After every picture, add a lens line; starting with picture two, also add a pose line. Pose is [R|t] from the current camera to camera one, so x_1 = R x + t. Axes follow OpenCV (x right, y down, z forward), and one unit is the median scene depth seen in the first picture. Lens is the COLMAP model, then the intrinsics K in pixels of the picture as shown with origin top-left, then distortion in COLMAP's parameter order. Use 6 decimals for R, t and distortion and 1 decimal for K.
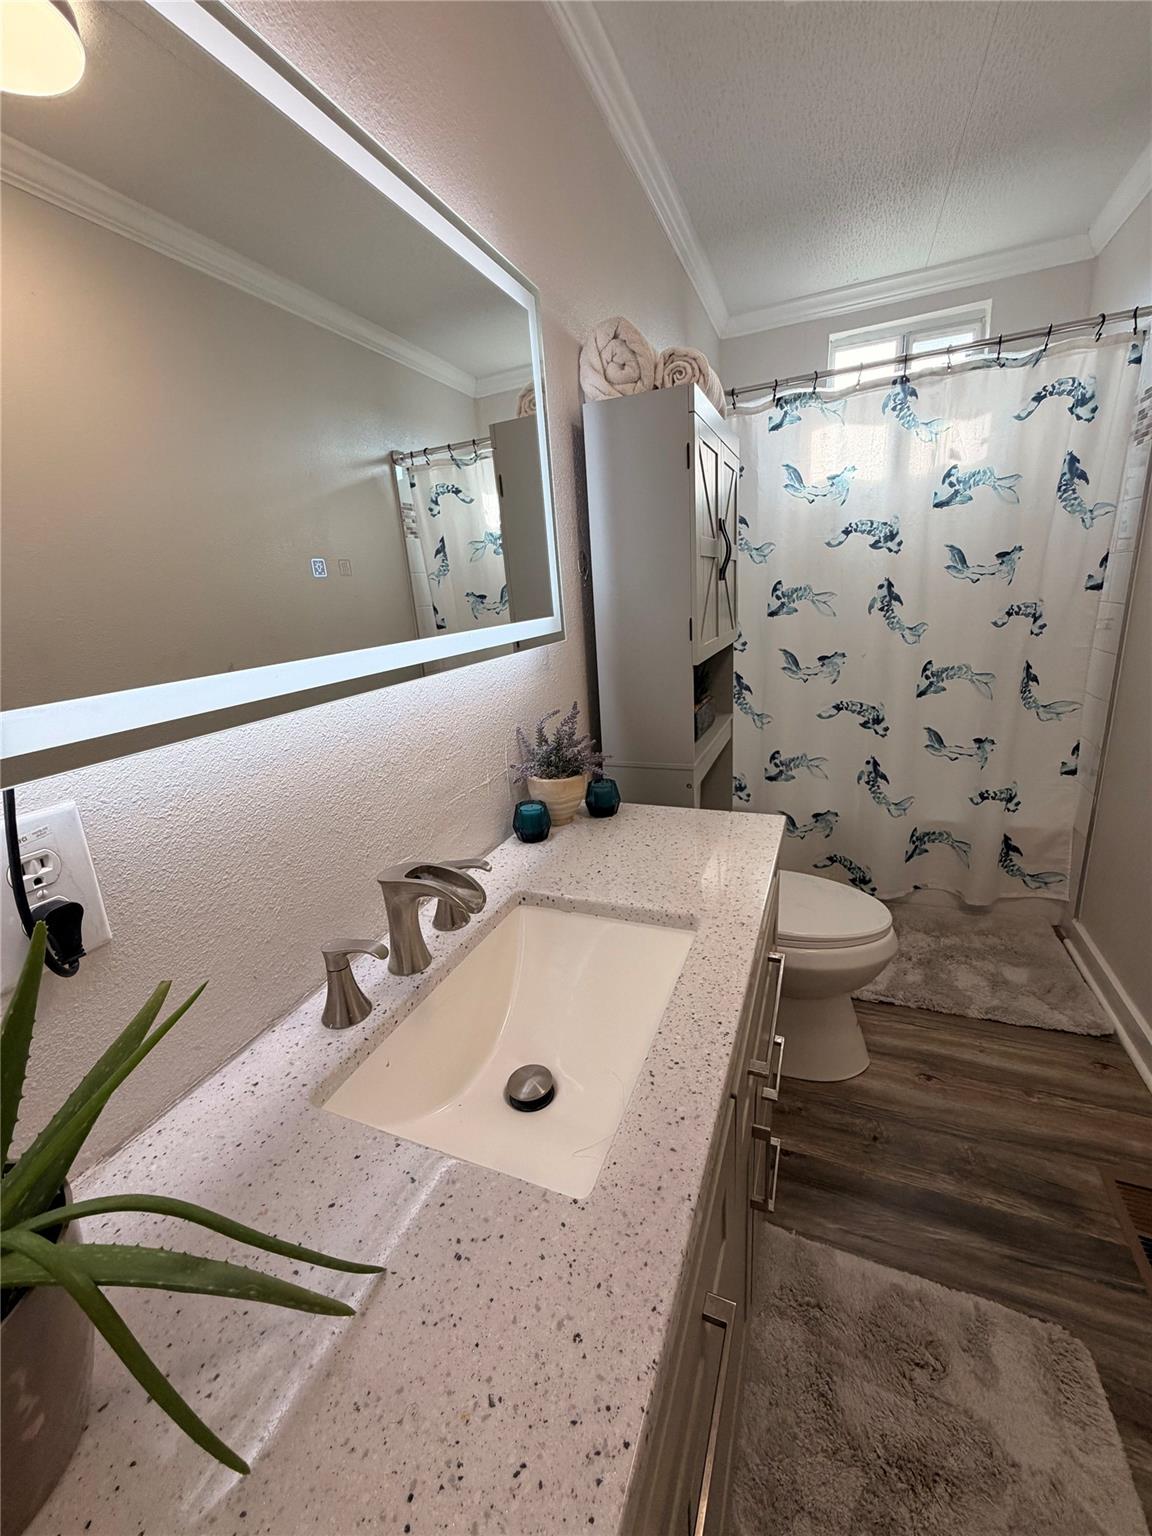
lens RADIAL K [[609.0, 0, 575.3], [0, 609.0, 764.7], [0, 0, 1]] dist [-0.001144, 0.000348]
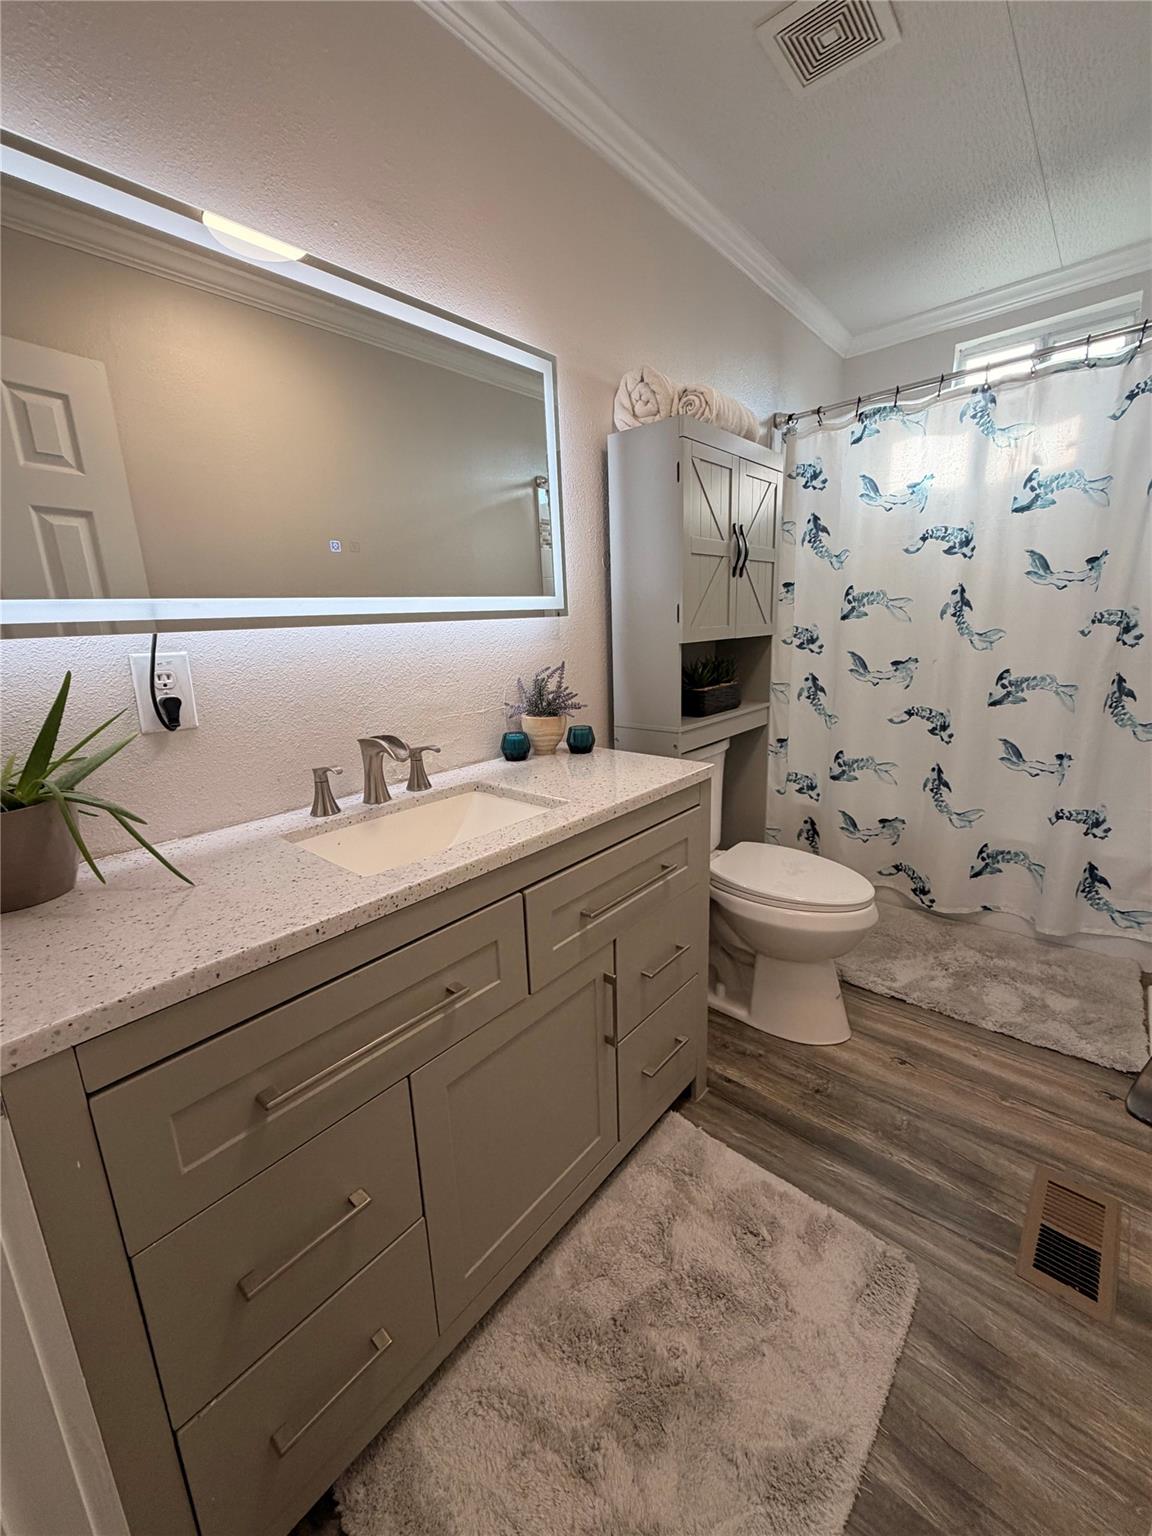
lens RADIAL K [[609.0, 0, 577.1], [0, 609.0, 765.9], [0, 0, 1]] dist [-0.001144, 0.000348]
pose [[0.947700, 0.105073, -0.301370, 0.259286], [-0.113381, 0.993500, -0.010156, 0.074792], [0.298344, 0.043795, 0.953453, -0.131357]]
